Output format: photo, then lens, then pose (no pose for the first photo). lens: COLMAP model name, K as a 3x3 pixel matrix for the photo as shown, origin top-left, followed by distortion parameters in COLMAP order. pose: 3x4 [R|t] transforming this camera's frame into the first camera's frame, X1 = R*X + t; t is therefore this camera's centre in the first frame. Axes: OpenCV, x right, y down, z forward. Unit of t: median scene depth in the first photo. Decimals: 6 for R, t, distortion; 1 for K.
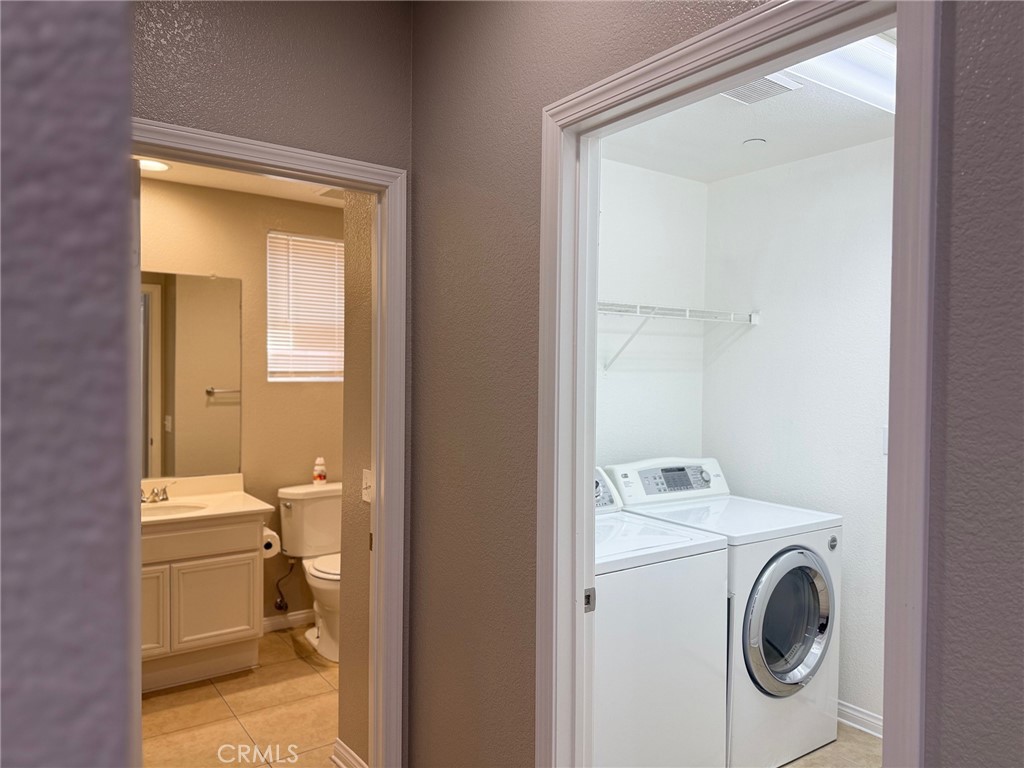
lens RADIAL K [[714.1, 0, 509.6], [0, 714.1, 381.9], [0, 0, 1]] dist [0.133519, -0.195604]
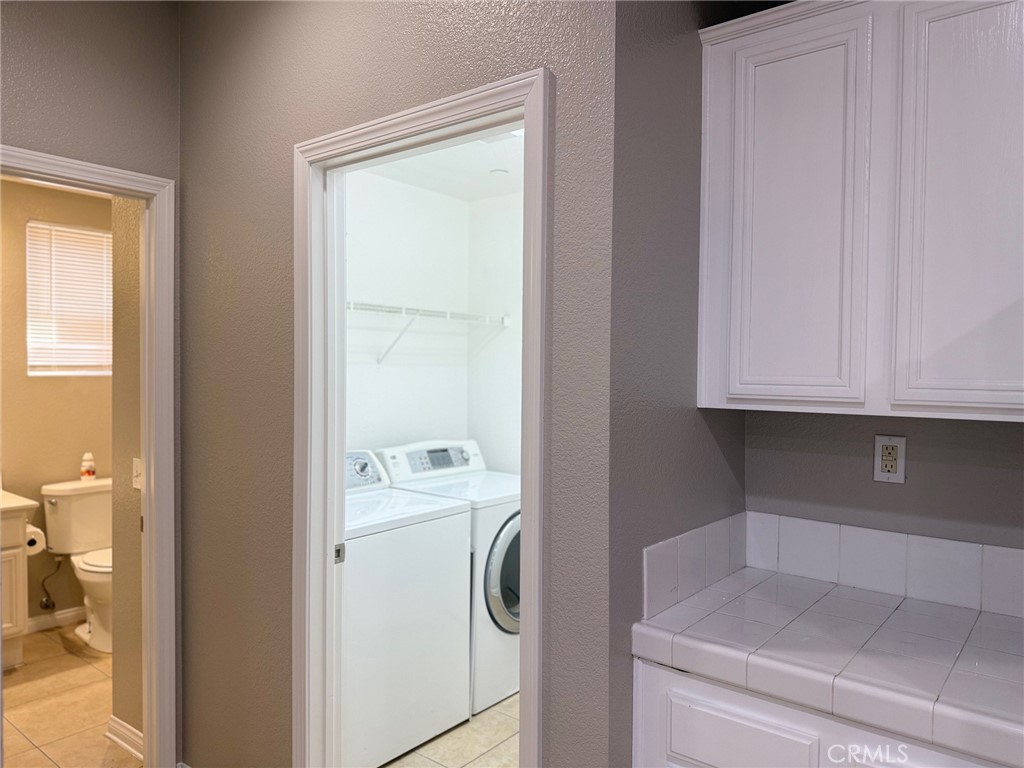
lens RADIAL K [[721.6, 0, 515.5], [0, 721.6, 380.5], [0, 0, 1]] dist [0.052623, -0.061726]
pose [[0.963480, -0.006594, 0.267701, 0.039817], [0.004976, 0.999965, 0.006721, 0.002926], [-0.267736, -0.005143, 0.963479, -0.139582]]
